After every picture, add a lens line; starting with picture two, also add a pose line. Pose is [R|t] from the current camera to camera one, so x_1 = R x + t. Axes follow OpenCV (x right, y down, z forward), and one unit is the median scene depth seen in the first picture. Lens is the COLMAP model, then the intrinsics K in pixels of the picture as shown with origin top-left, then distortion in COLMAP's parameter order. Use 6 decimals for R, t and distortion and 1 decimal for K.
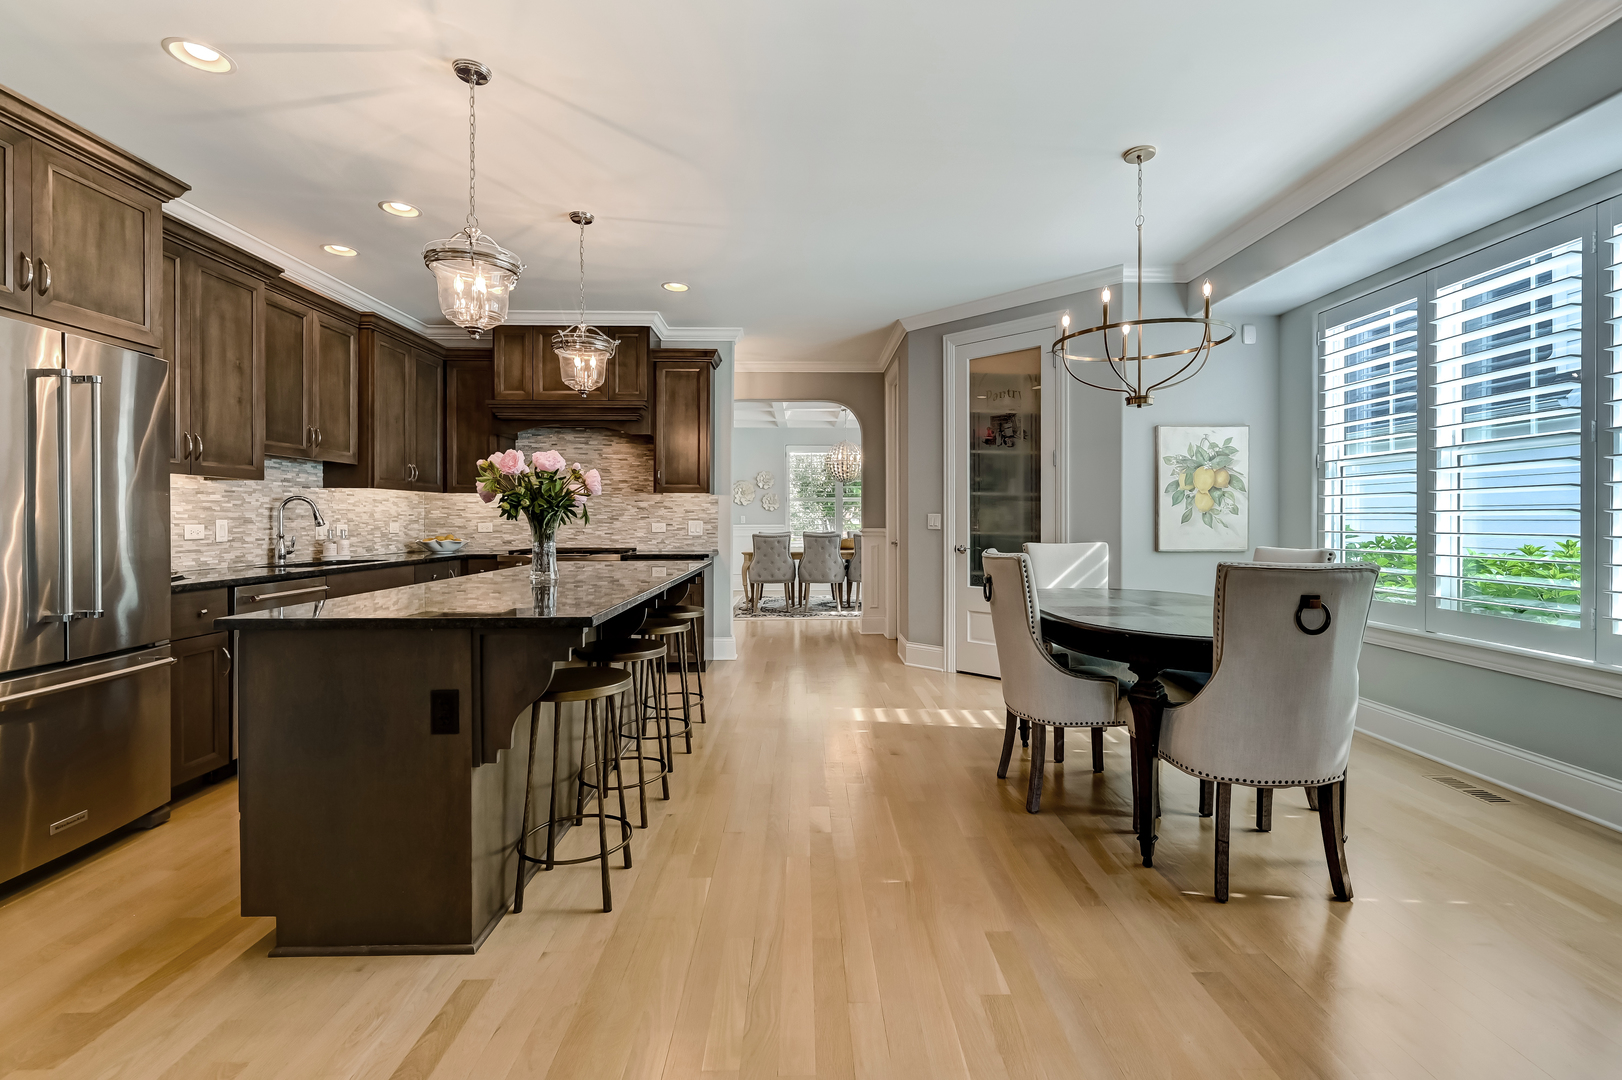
lens RADIAL K [[793.1, 0, 812.5], [0, 793.1, 519.7], [0, 0, 1]] dist [-0.003239, 0.000063]
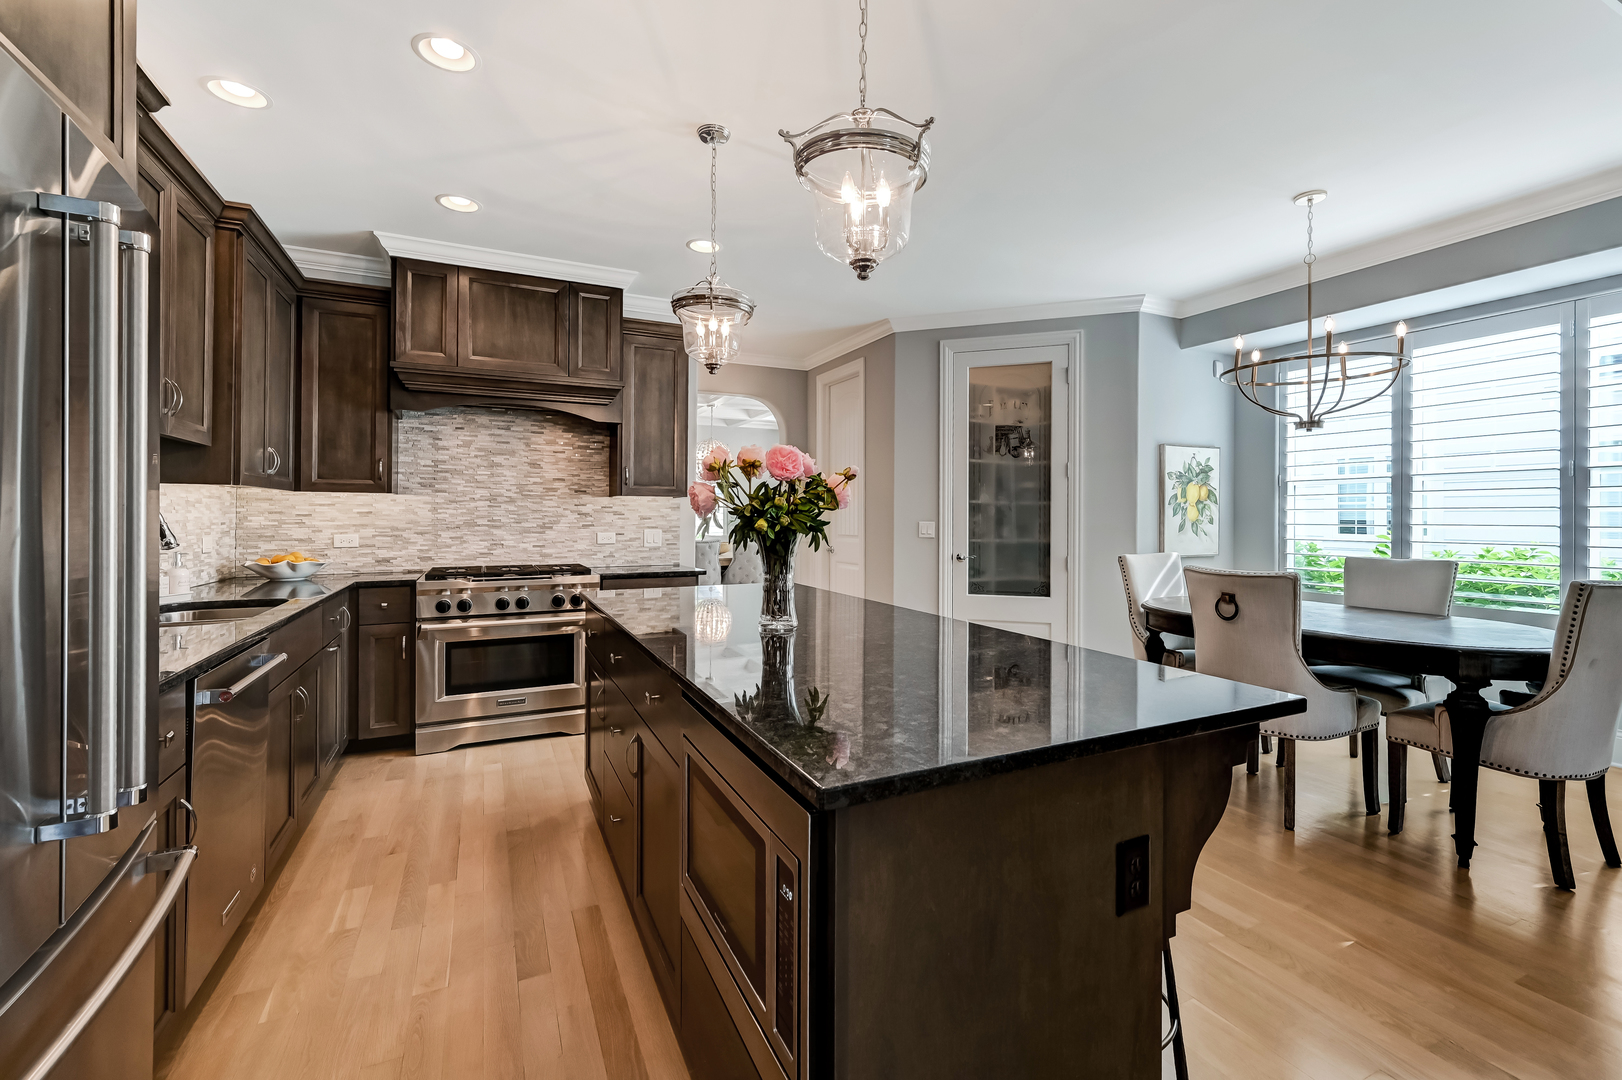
lens RADIAL K [[755.2, 0, 892.3], [0, 755.2, 511.5], [0, 0, 1]] dist [0.002633, -0.000061]
pose [[0.886872, 0.004965, 0.461988, -0.383868], [-0.002059, 0.999975, -0.006794, -0.016322], [-0.462010, 0.005074, 0.886860, 0.236700]]
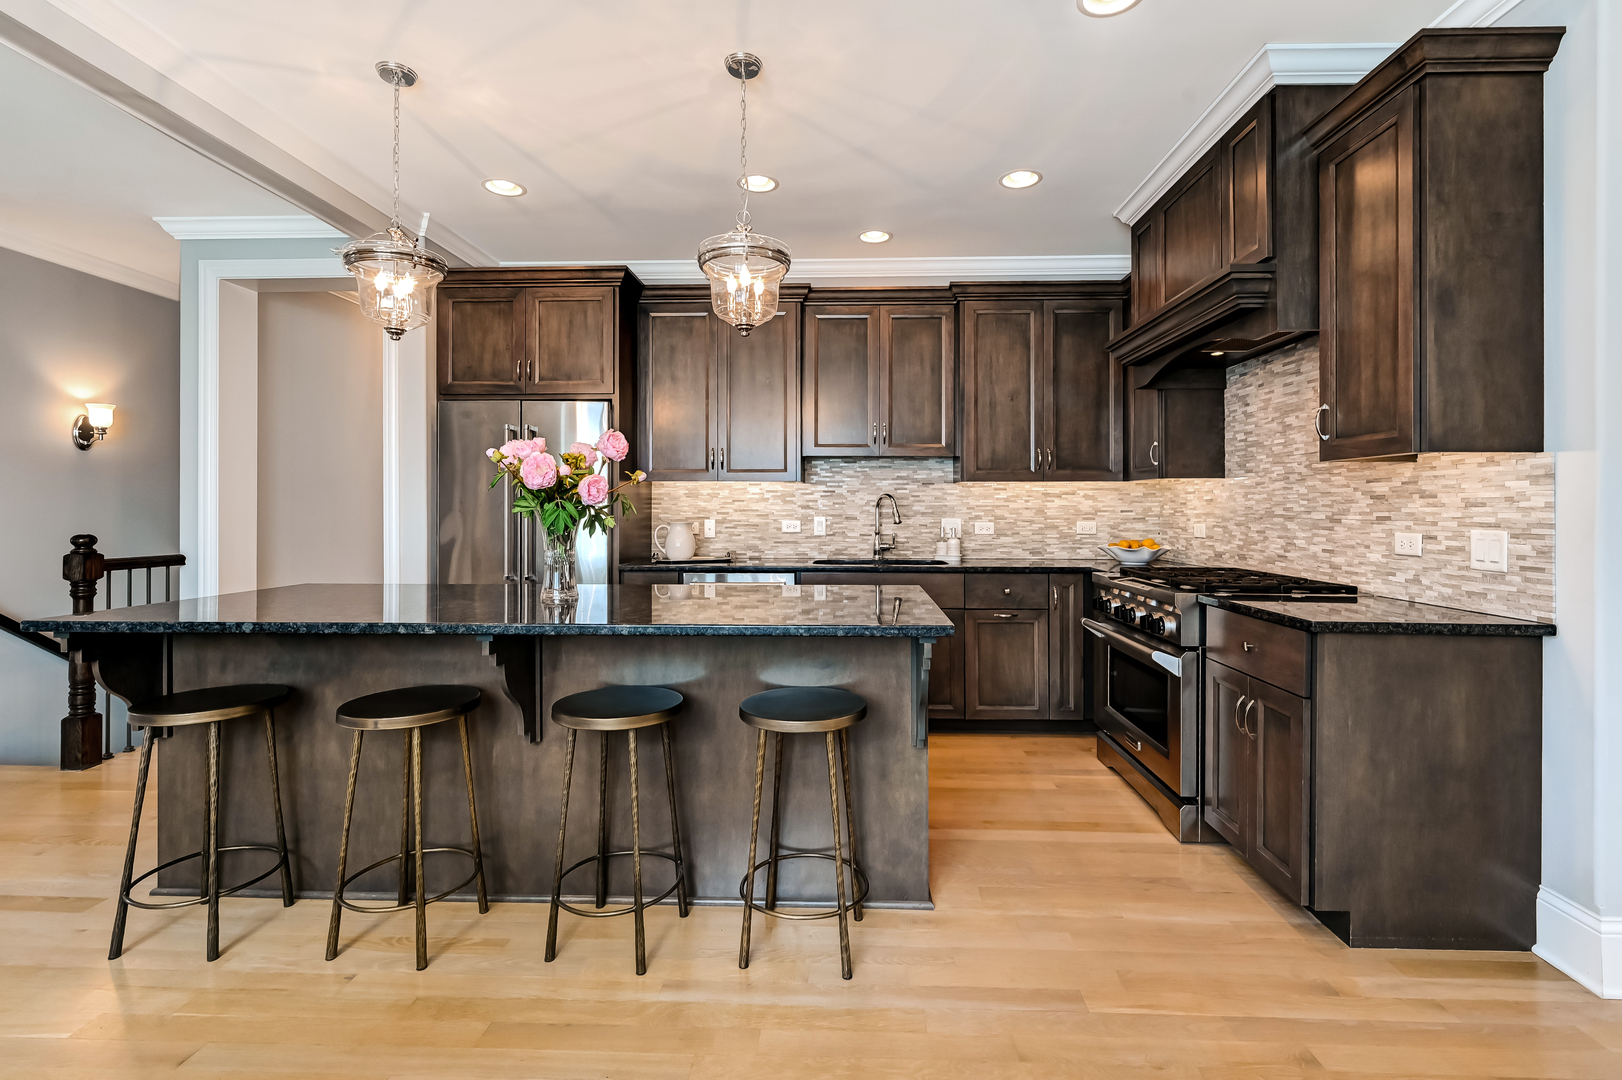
lens RADIAL K [[703.8, 0, 841.5], [0, 703.8, 510.1], [0, 0, 1]] dist [-0.002058, -0.000266]
pose [[-0.045039, 0.001367, -0.998984, 0.237791], [-0.003386, 0.999993, 0.001521, -0.009176], [0.998980, 0.003451, -0.045034, 0.953866]]
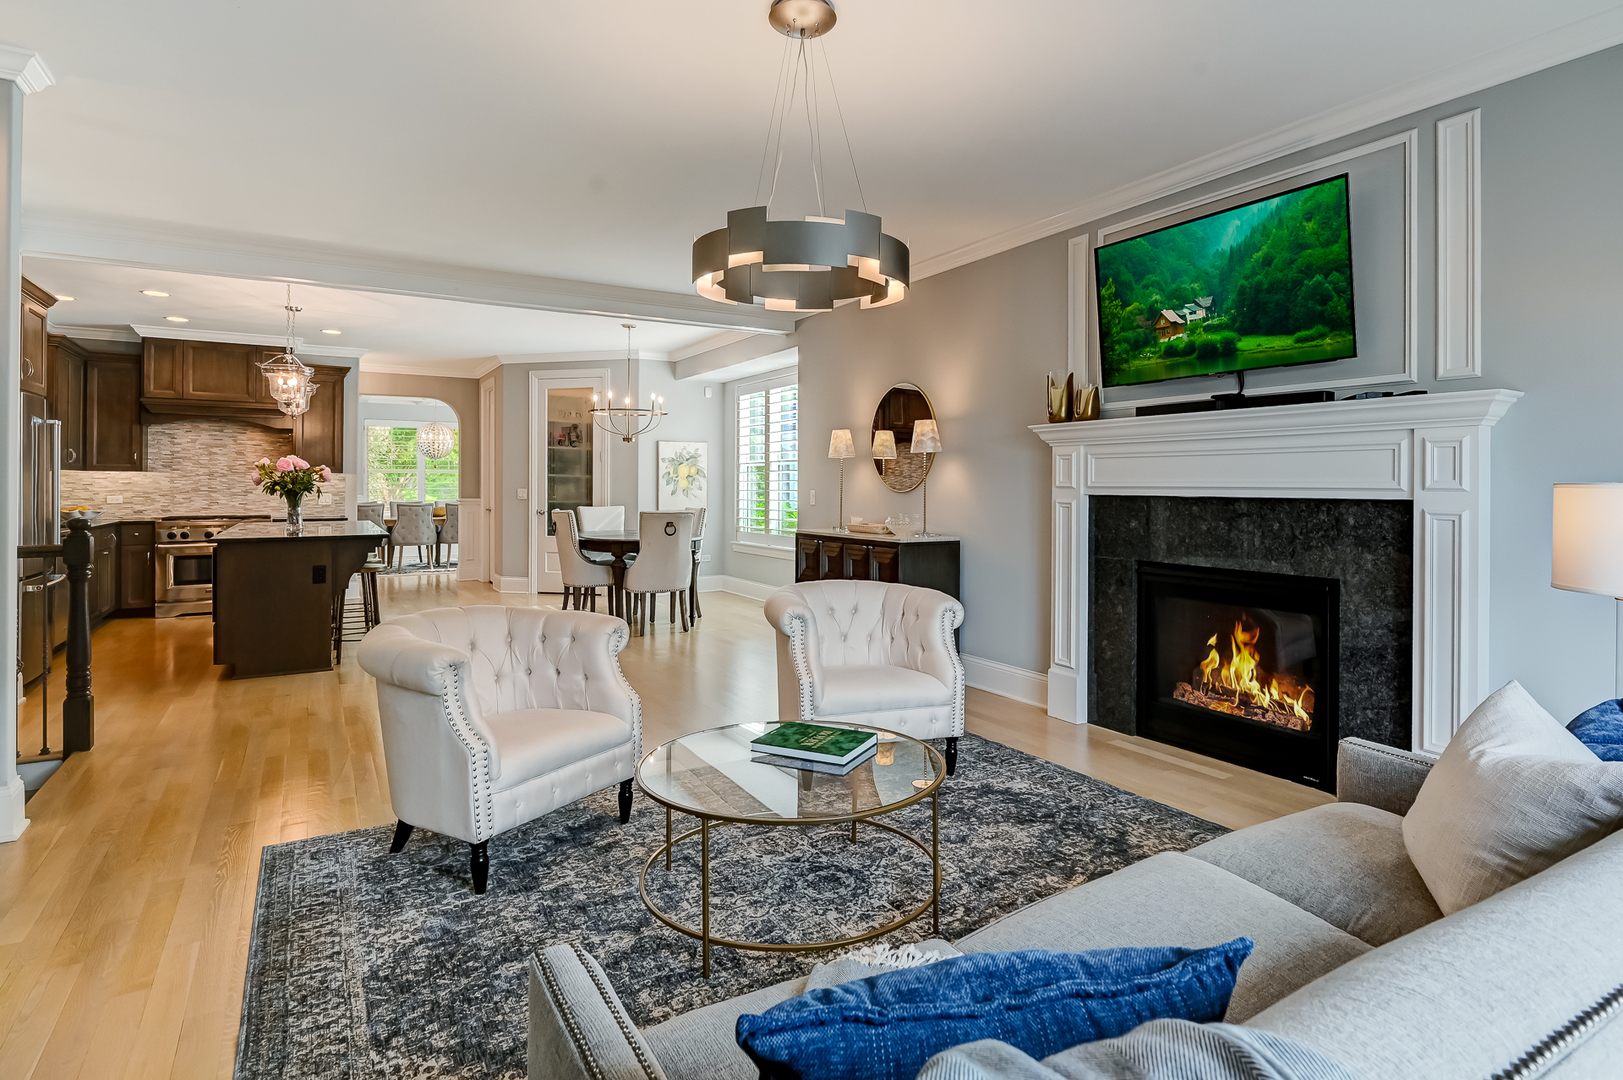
lens RADIAL K [[903.8, 0, 910.9], [0, 903.8, 484.9], [0, 0, 1]] dist [-0.001484, -0.002950]
pose [[0.840958, 0.003230, 0.541091, -0.185232], [-0.002223, 0.999994, -0.002513, -0.014961], [-0.541096, 0.000911, 0.840960, -1.010016]]
